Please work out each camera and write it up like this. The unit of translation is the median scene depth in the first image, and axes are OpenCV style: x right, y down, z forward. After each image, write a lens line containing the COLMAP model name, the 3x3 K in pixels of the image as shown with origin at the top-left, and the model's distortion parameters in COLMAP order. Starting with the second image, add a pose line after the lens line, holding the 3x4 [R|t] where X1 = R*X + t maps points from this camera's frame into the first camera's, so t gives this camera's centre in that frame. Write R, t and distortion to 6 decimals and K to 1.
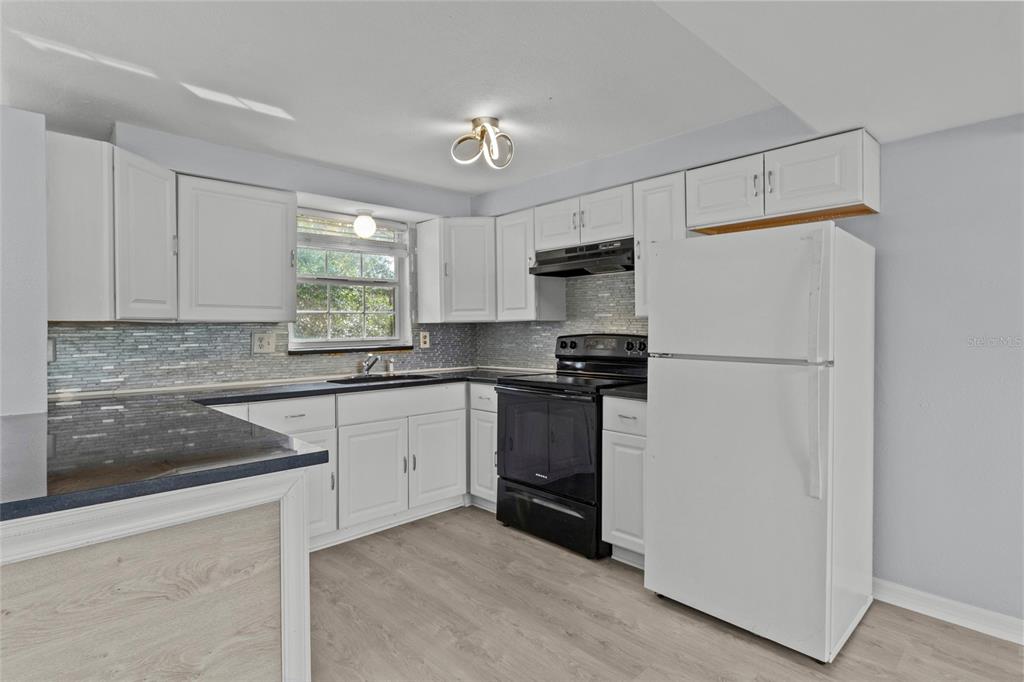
lens RADIAL K [[515.2, 0, 502.3], [0, 515.2, 327.5], [0, 0, 1]] dist [0.000519, 0.000058]
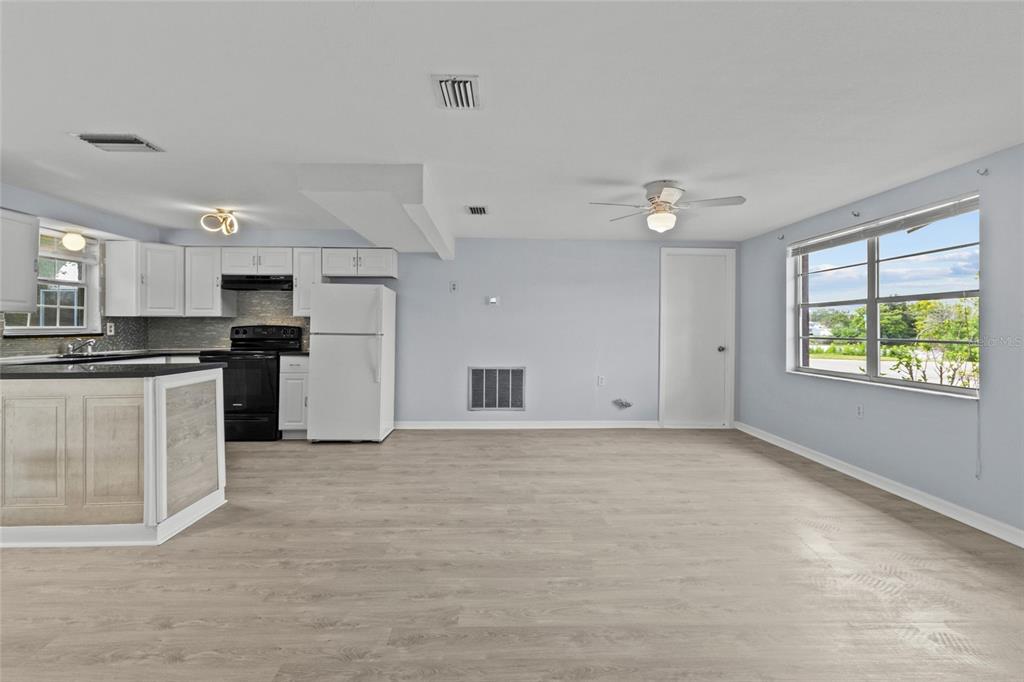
lens RADIAL K [[472.3, 0, 506.2], [0, 472.3, 327.3], [0, 0, 1]] dist [0.005838, 0.000588]
pose [[0.656628, 0.010480, 0.754142, -0.462694], [-0.010005, 0.999937, -0.005185, 0.018226], [-0.754149, -0.004141, 0.656691, -0.644464]]
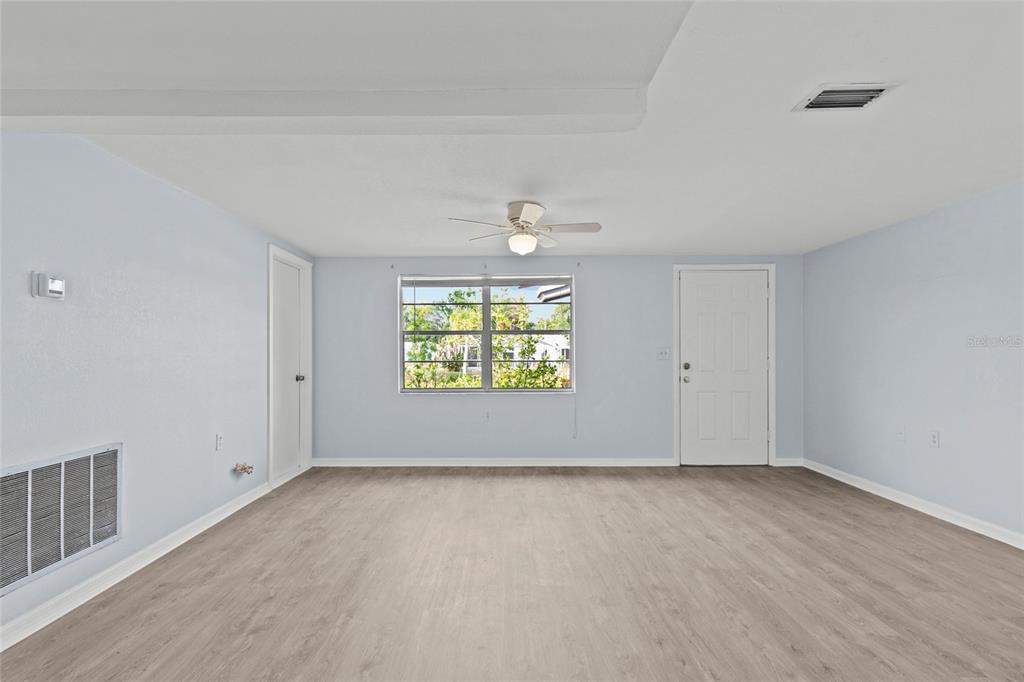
lens RADIAL K [[478.9, 0, 505.4], [0, 478.9, 352.6], [0, 0, 1]] dist [0.005722, 0.000106]
pose [[-0.729544, 0.008483, 0.683881, -0.143669], [0.006818, 0.999964, -0.005131, 0.014101], [-0.683900, 0.000919, -0.729575, 0.491699]]
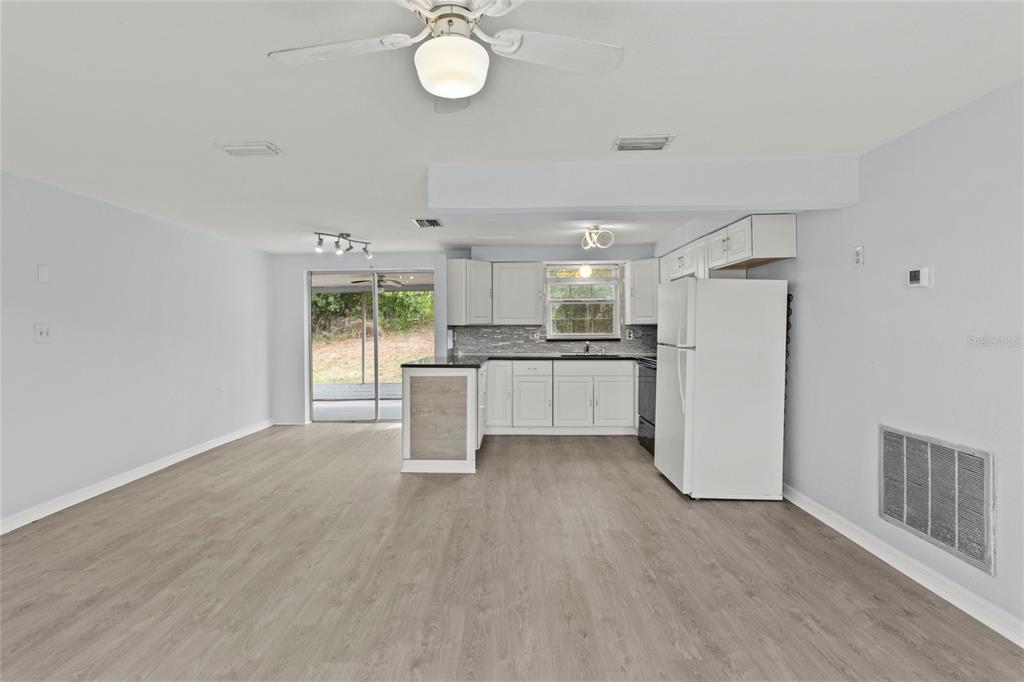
lens RADIAL K [[515.2, 0, 502.3], [0, 515.2, 327.5], [0, 0, 1]] dist [0.000519, 0.000058]
pose [[0.714514, 0.005211, -0.699602, 0.801445], [0.000084, 0.999972, 0.007535, -0.013429], [0.699621, -0.005443, 0.714493, -0.500085]]
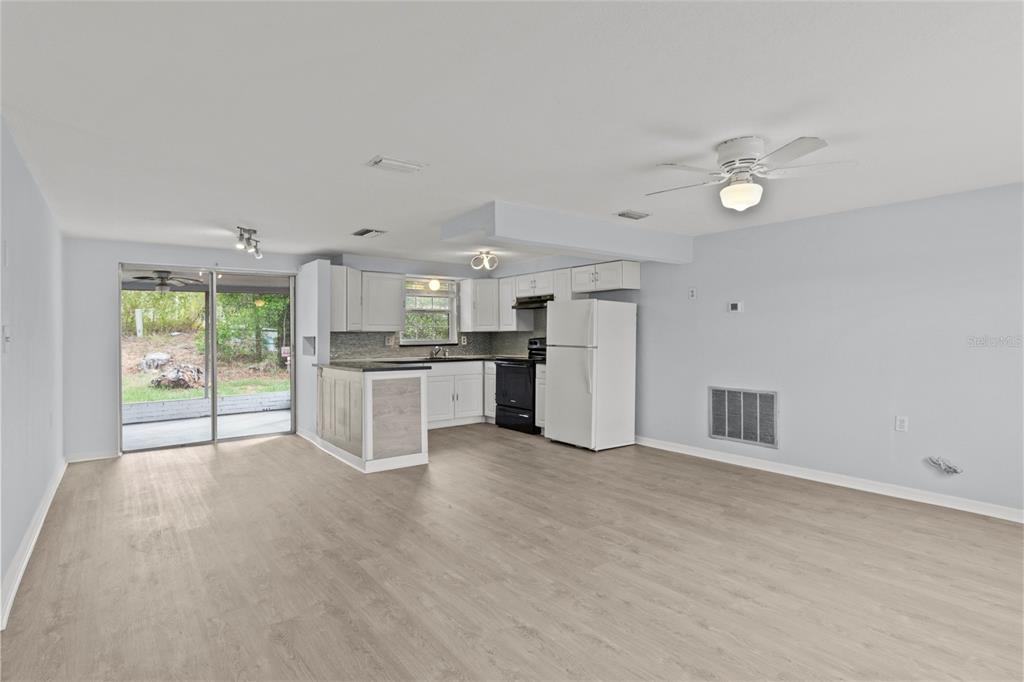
lens RADIAL K [[515.7, 0, 504.4], [0, 515.7, 327.8], [0, 0, 1]] dist [-0.000320, 0.000123]
pose [[0.995180, 0.002987, -0.098019, 0.217050], [-0.003940, 0.999947, -0.009538, -0.006367], [0.097985, 0.009879, 0.995139, -1.039599]]
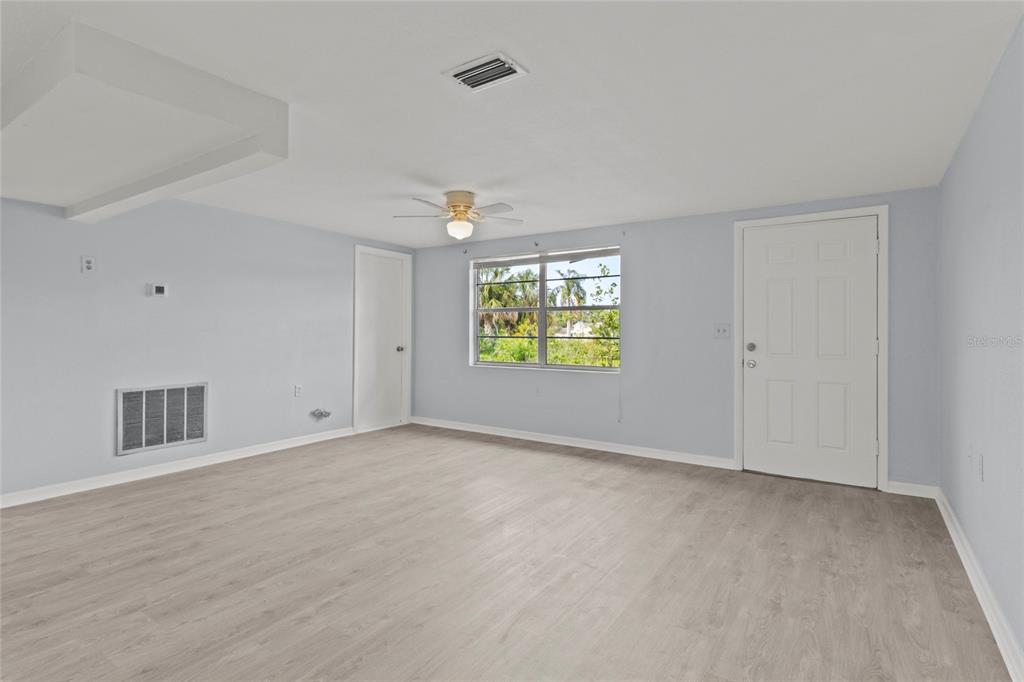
lens RADIAL K [[515.7, 0, 504.4], [0, 515.7, 327.8], [0, 0, 1]] dist [-0.000320, 0.000123]
pose [[-0.218865, 0.008483, 0.975718, -0.641312], [-0.002036, 0.999956, -0.009151, 0.017573], [-0.975753, -0.003989, -0.218838, -0.087578]]
